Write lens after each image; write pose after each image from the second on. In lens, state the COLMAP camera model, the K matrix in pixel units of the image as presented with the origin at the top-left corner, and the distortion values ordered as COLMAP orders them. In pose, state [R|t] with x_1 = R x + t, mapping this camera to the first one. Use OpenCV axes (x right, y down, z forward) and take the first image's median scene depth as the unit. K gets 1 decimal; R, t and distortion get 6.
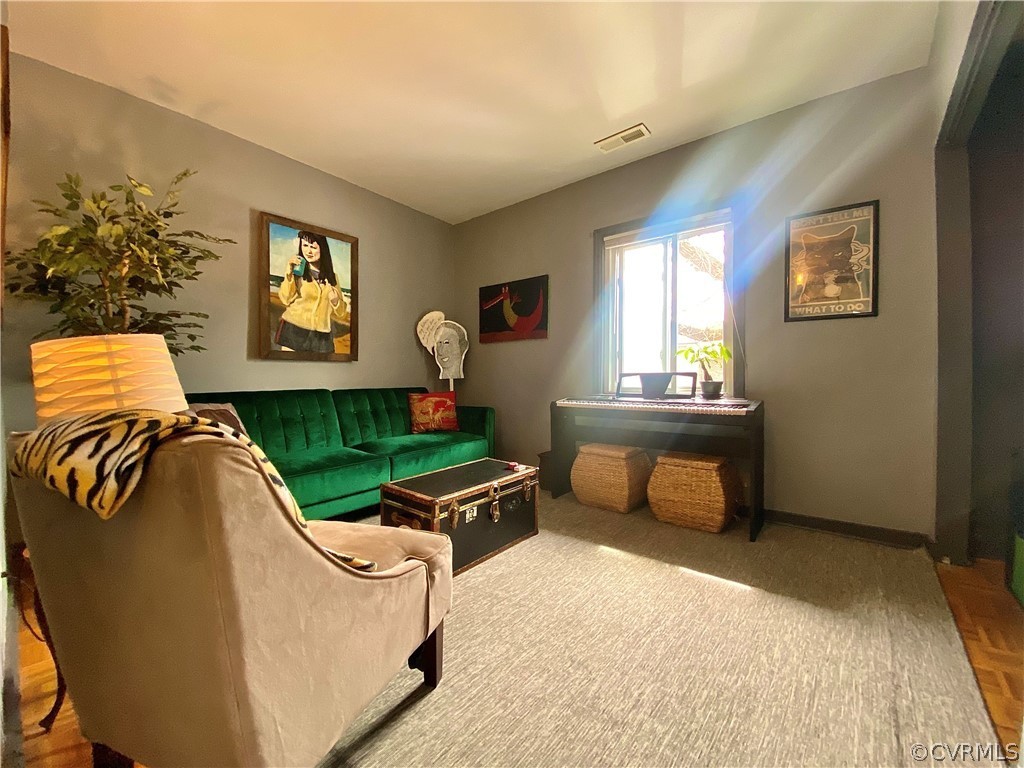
lens RADIAL K [[414.7, 0, 510.8], [0, 414.7, 385.5], [0, 0, 1]] dist [0.016523, -0.020202]
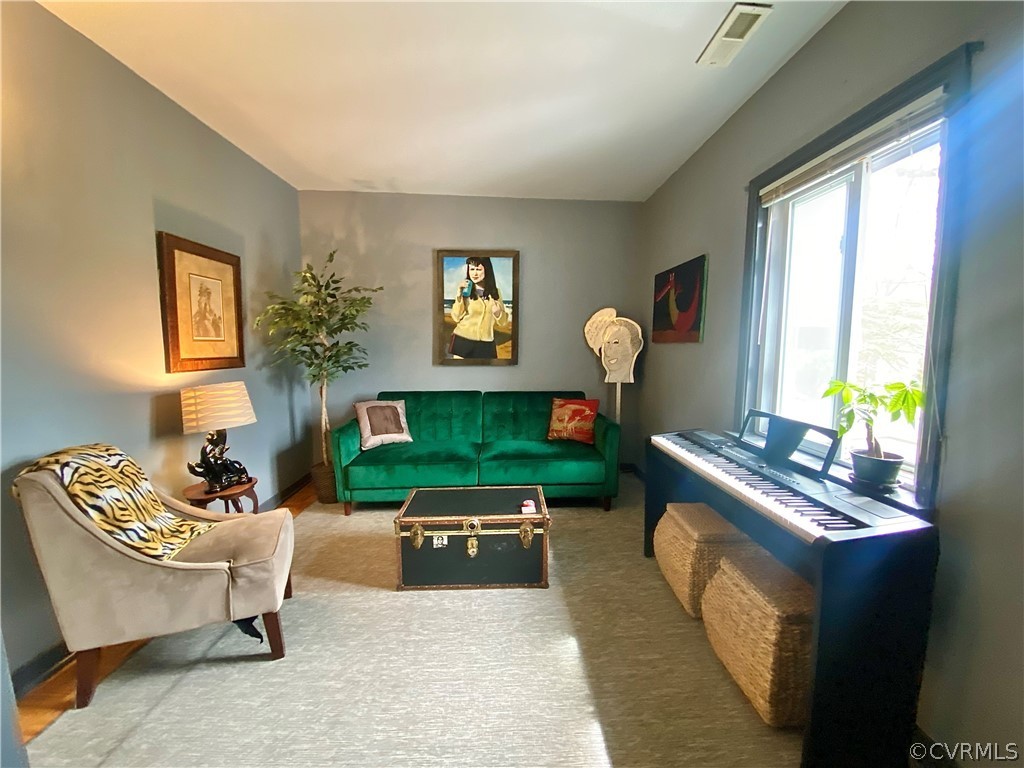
lens RADIAL K [[411.1, 0, 512.0], [0, 411.1, 384.0], [0, 0, 1]] dist [0.048884, -0.019589]
pose [[0.662172, 0.072415, -0.745844, 0.479331], [-0.014255, 0.996357, 0.084082, -0.109081], [0.749216, -0.045044, 0.660792, 0.285464]]
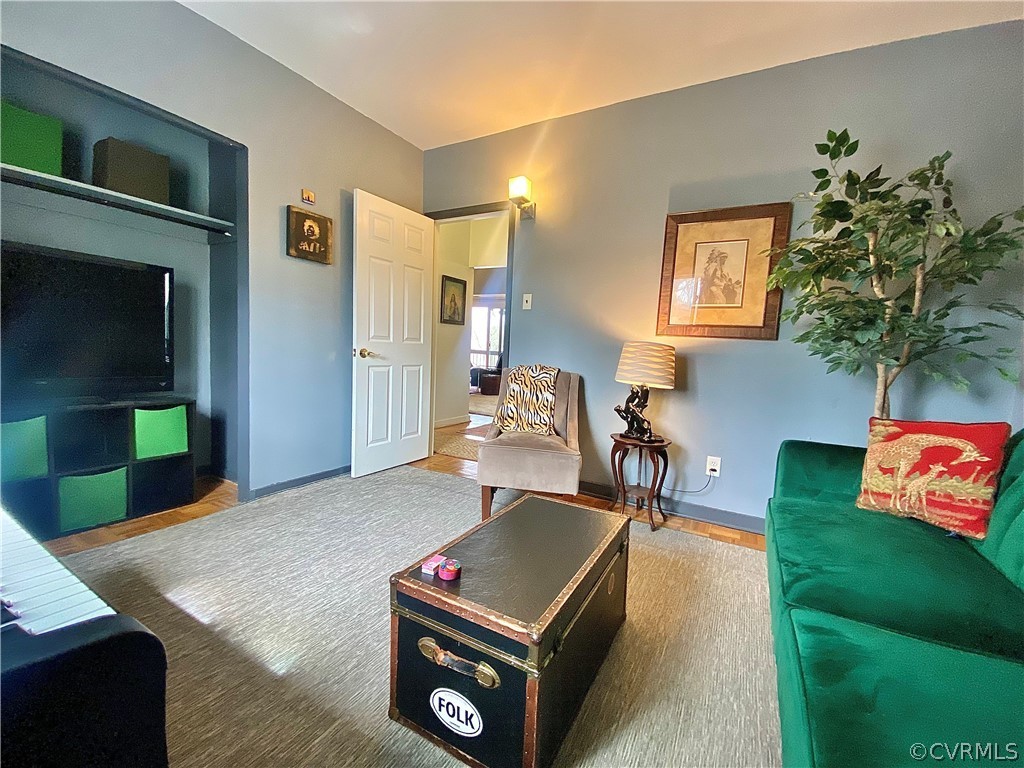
lens RADIAL K [[414.7, 0, 510.8], [0, 414.7, 385.5], [0, 0, 1]] dist [0.016523, -0.020202]
pose [[-0.979977, -0.025848, -0.197424, 0.028439], [-0.049889, 0.991784, 0.117792, -0.046025], [0.192758, 0.125283, -0.973216, 1.060665]]
